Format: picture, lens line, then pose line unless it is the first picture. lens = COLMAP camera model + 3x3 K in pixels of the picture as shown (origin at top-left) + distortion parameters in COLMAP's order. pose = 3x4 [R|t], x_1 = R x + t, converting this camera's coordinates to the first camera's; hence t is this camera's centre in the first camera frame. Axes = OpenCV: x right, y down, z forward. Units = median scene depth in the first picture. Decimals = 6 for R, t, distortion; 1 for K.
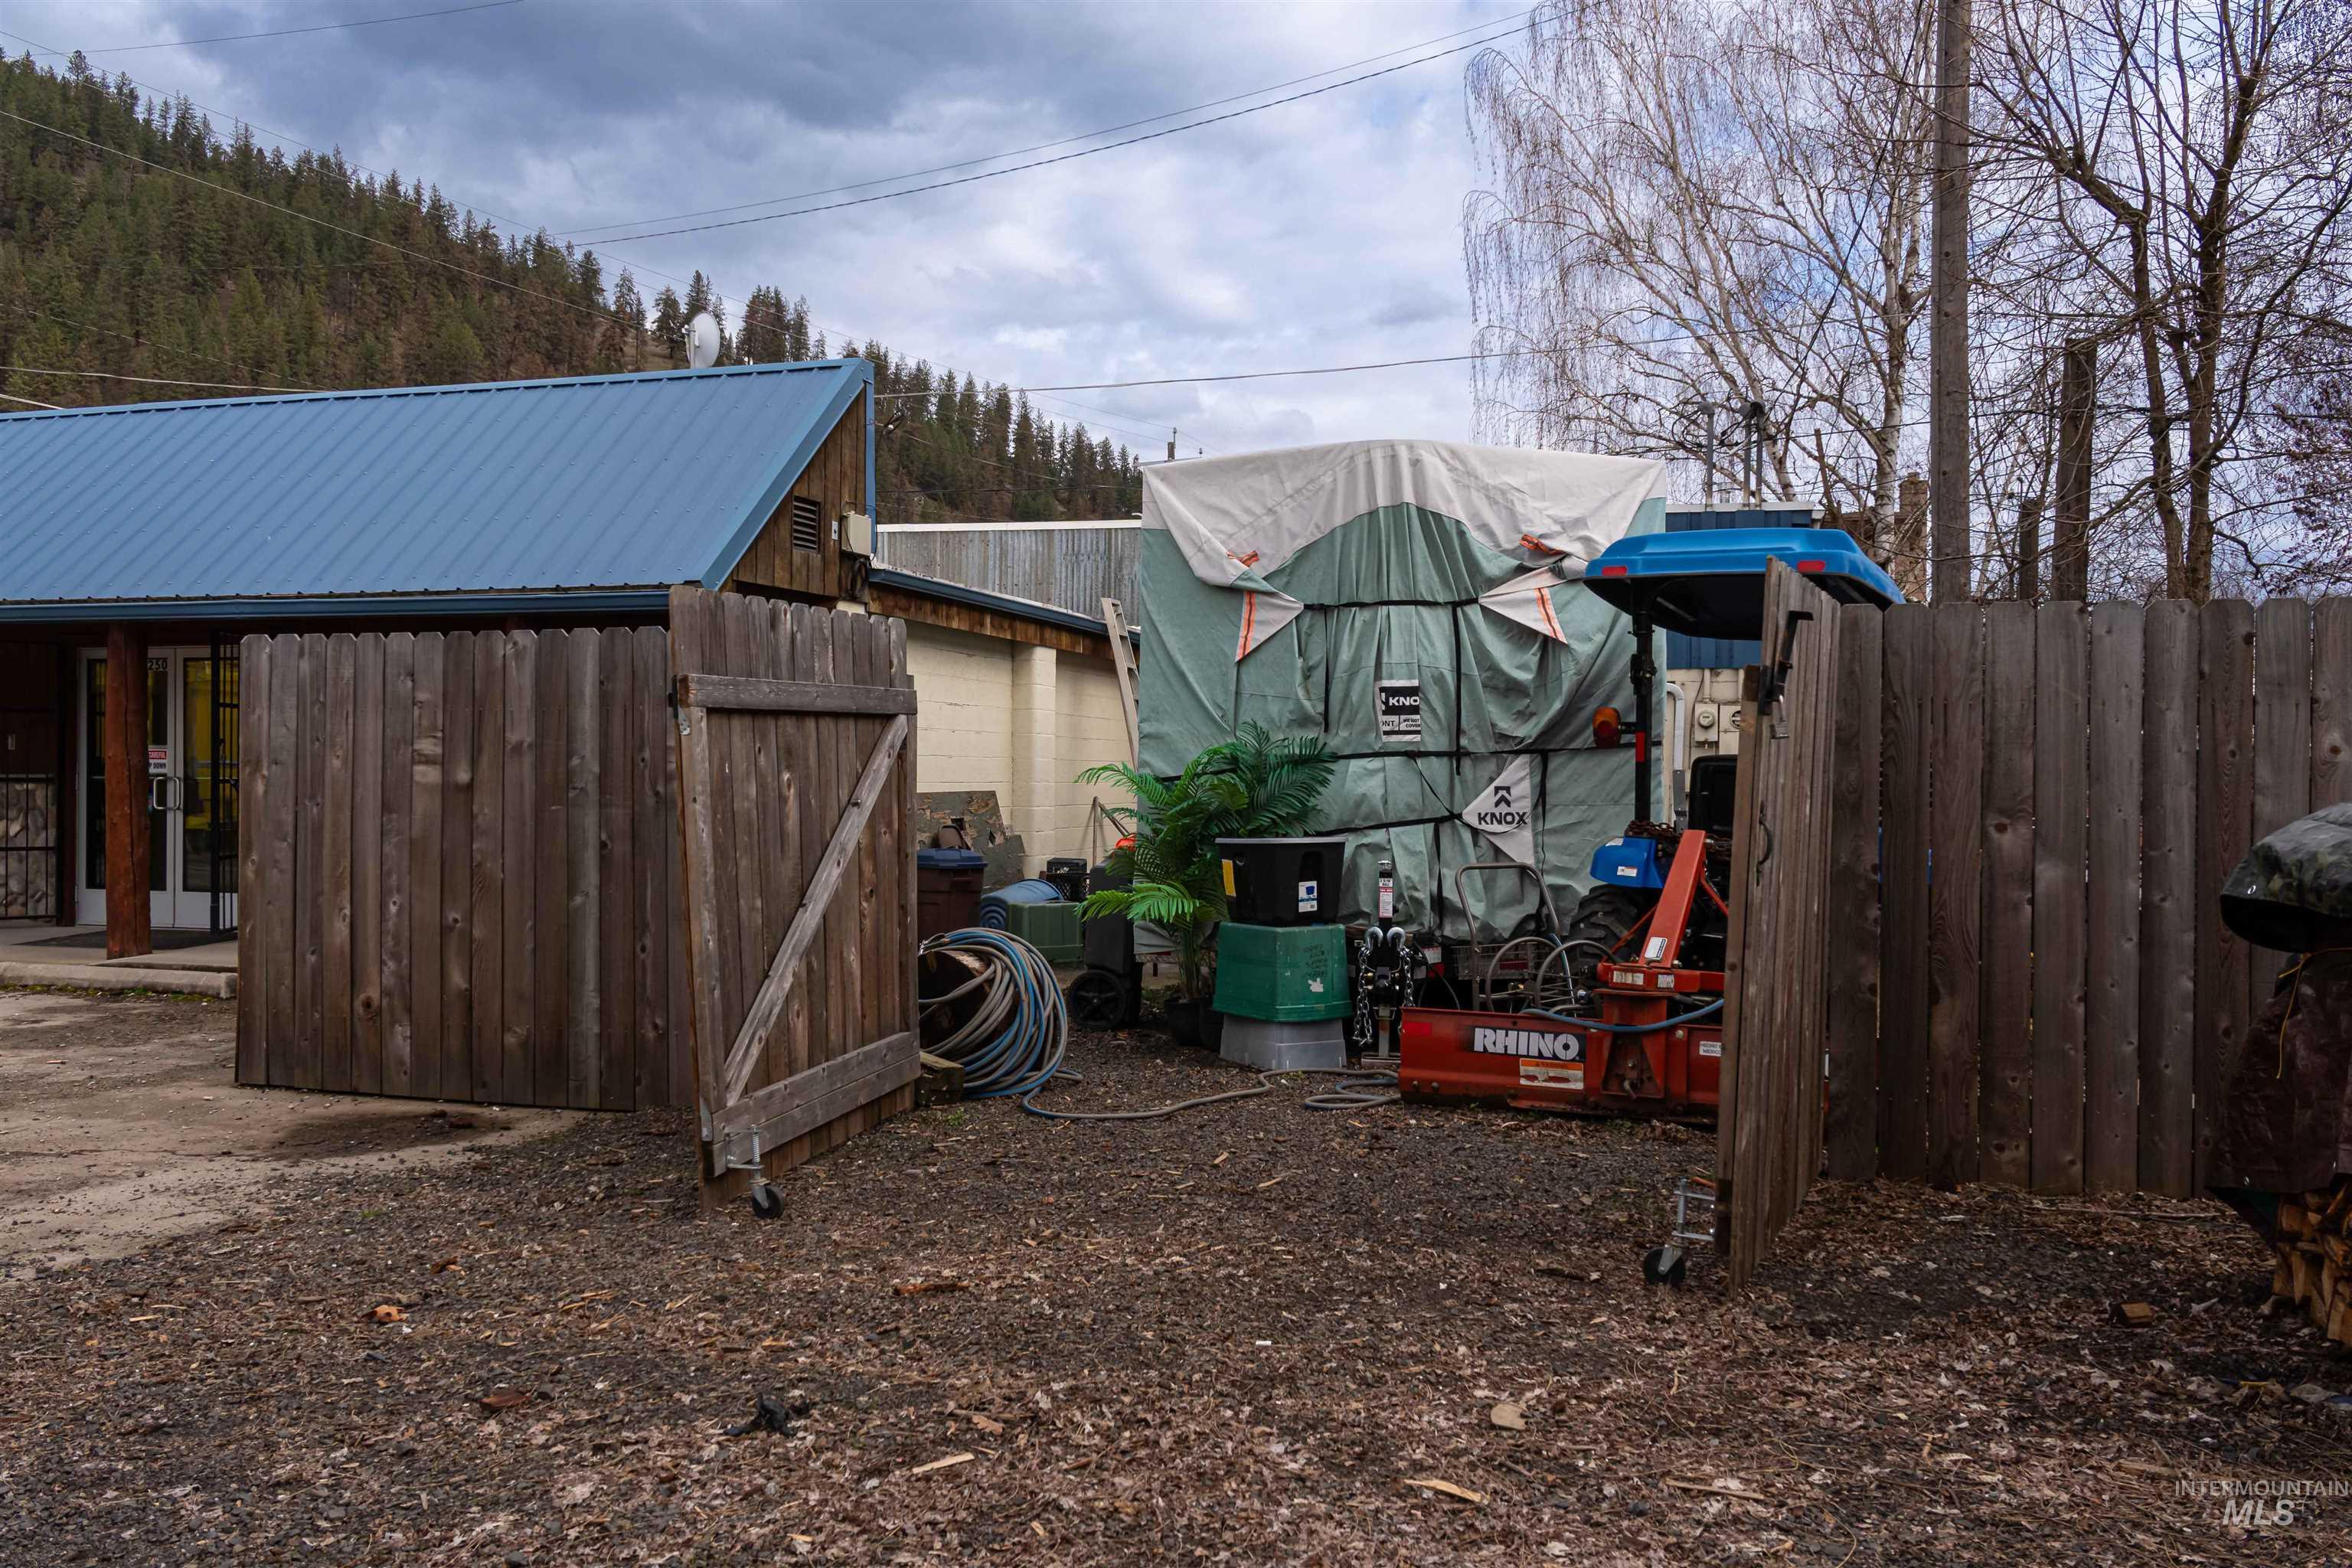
lens RADIAL K [[1830.7, 0, 1187.7], [0, 1830.7, 778.5], [0, 0, 1]] dist [0.015562, 0.008239]
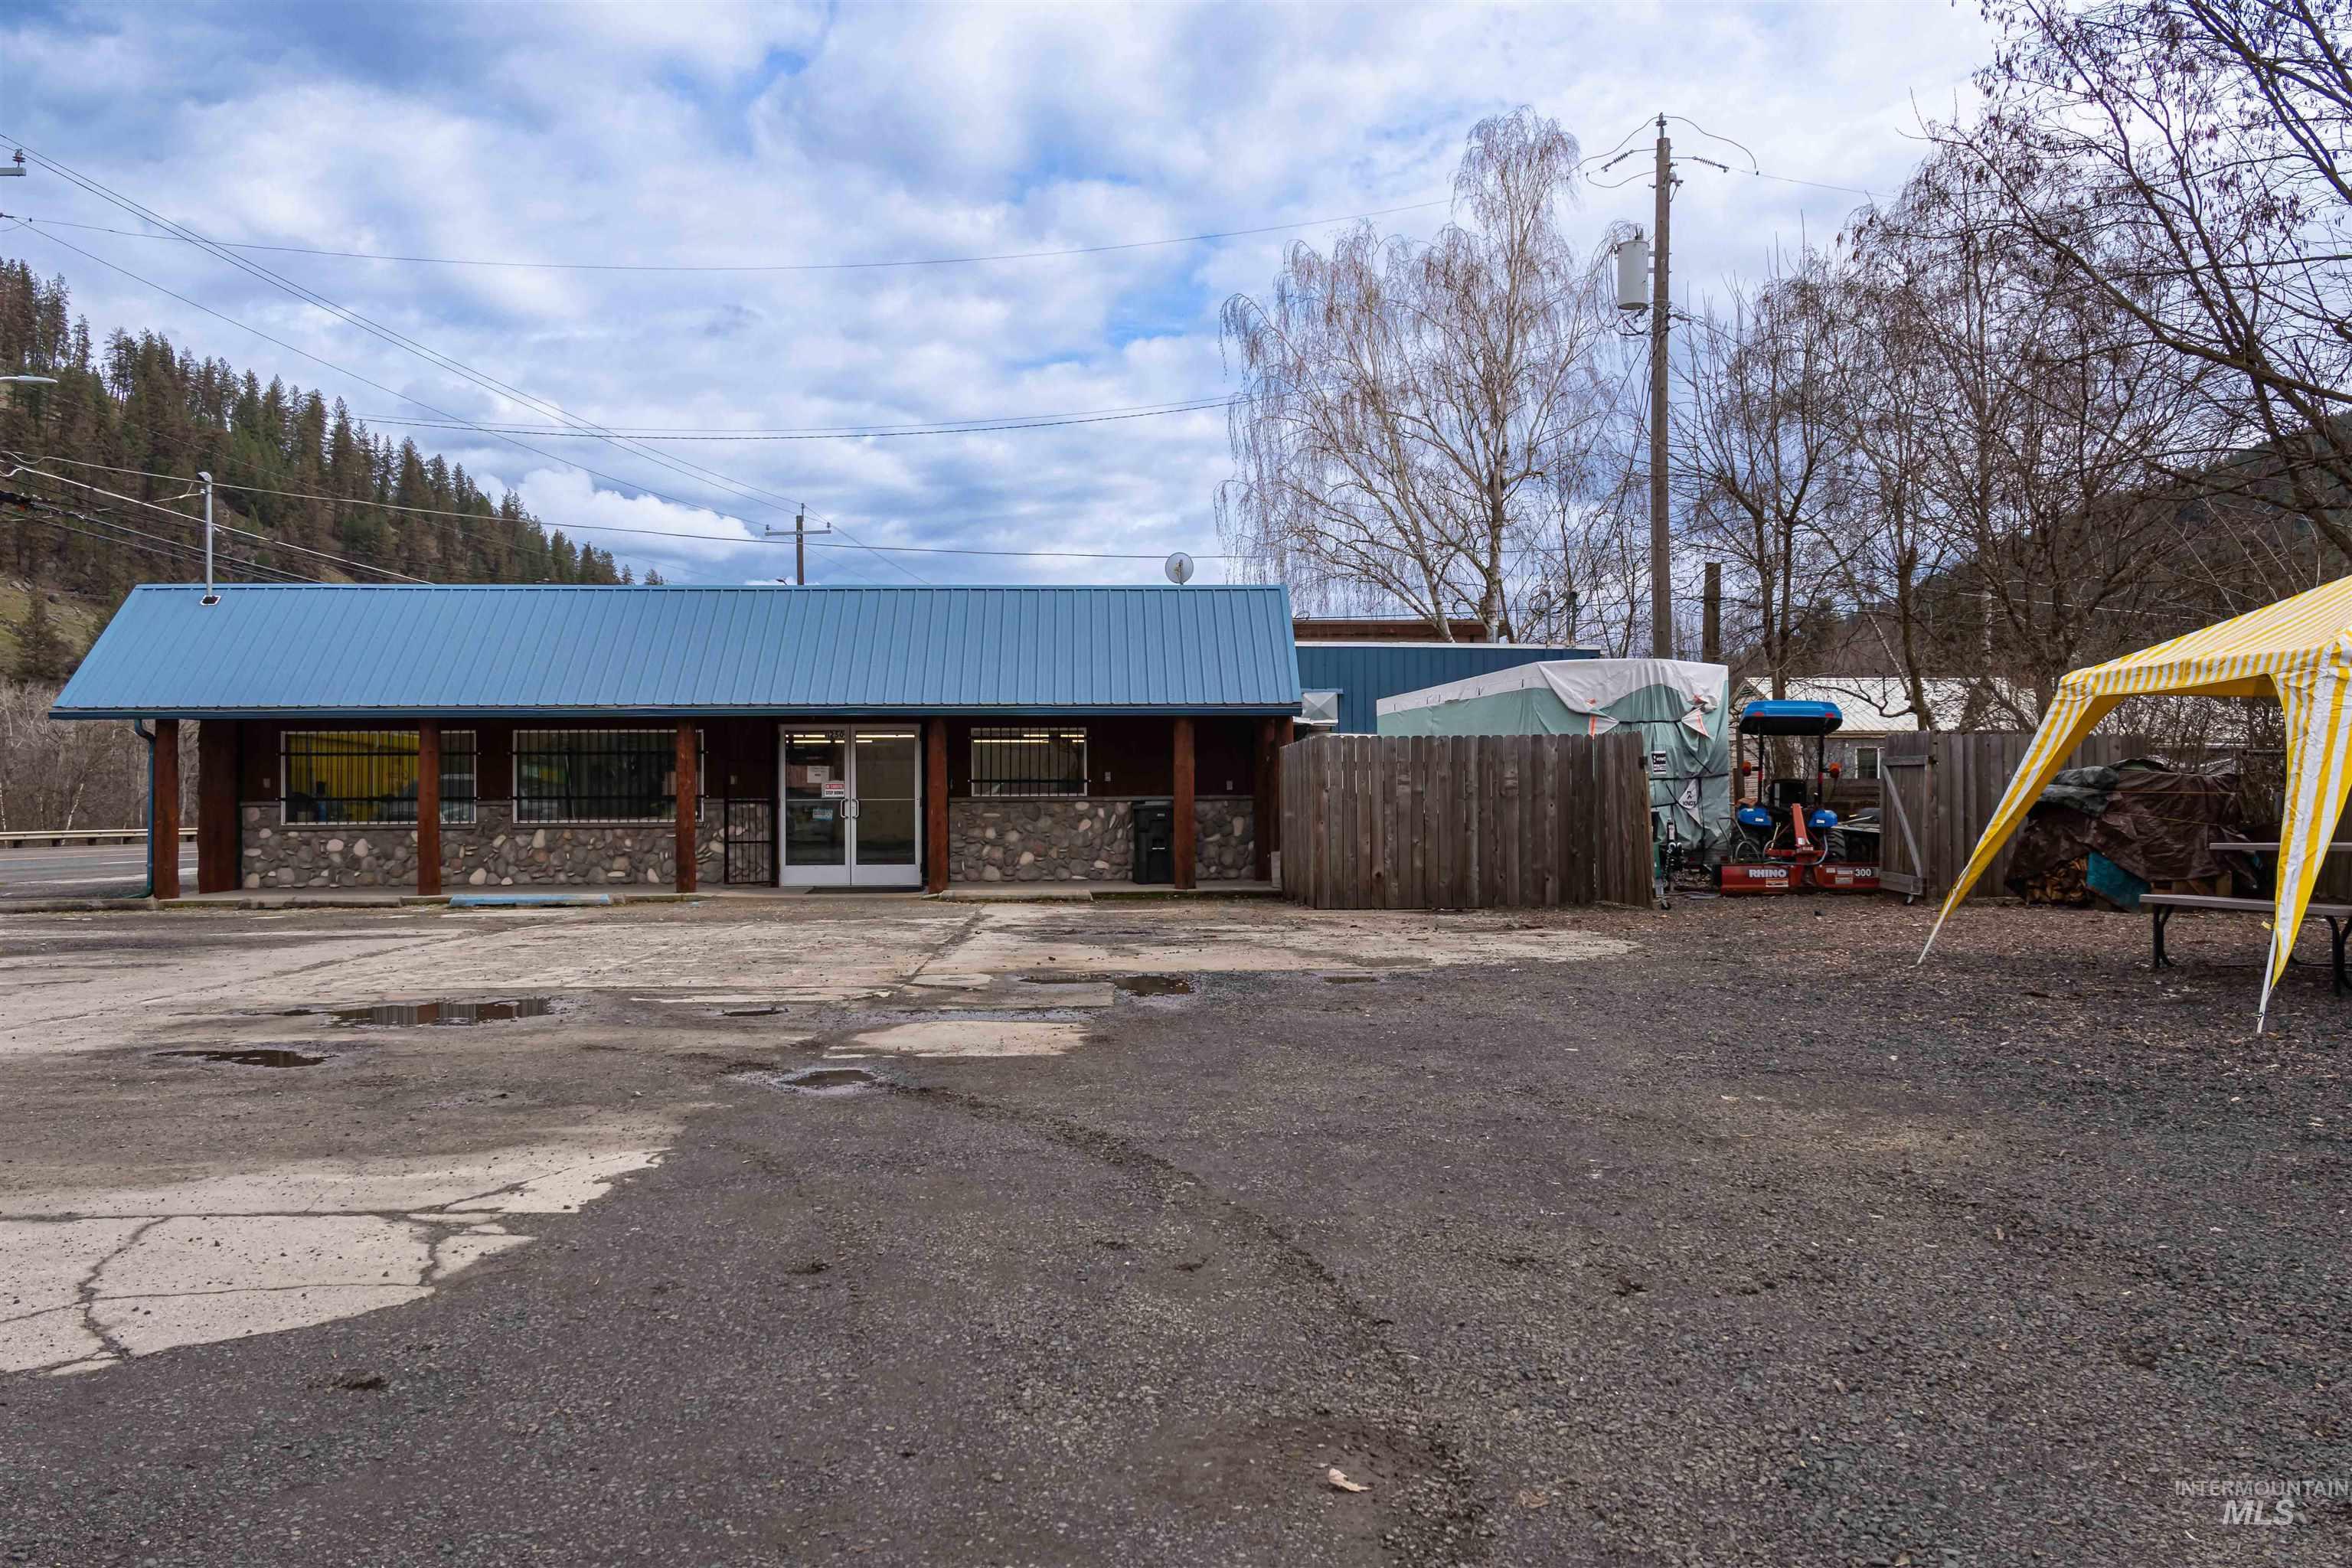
lens RADIAL K [[1830.7, 0, 1167.3], [0, 1830.7, 785.2], [0, 0, 1]] dist [0.015562, 0.008239]
pose [[0.940082, -0.008260, 0.340848, -1.424574], [0.013115, 0.999843, -0.011944, 0.017577], [-0.340696, 0.015699, 0.940042, -1.214631]]
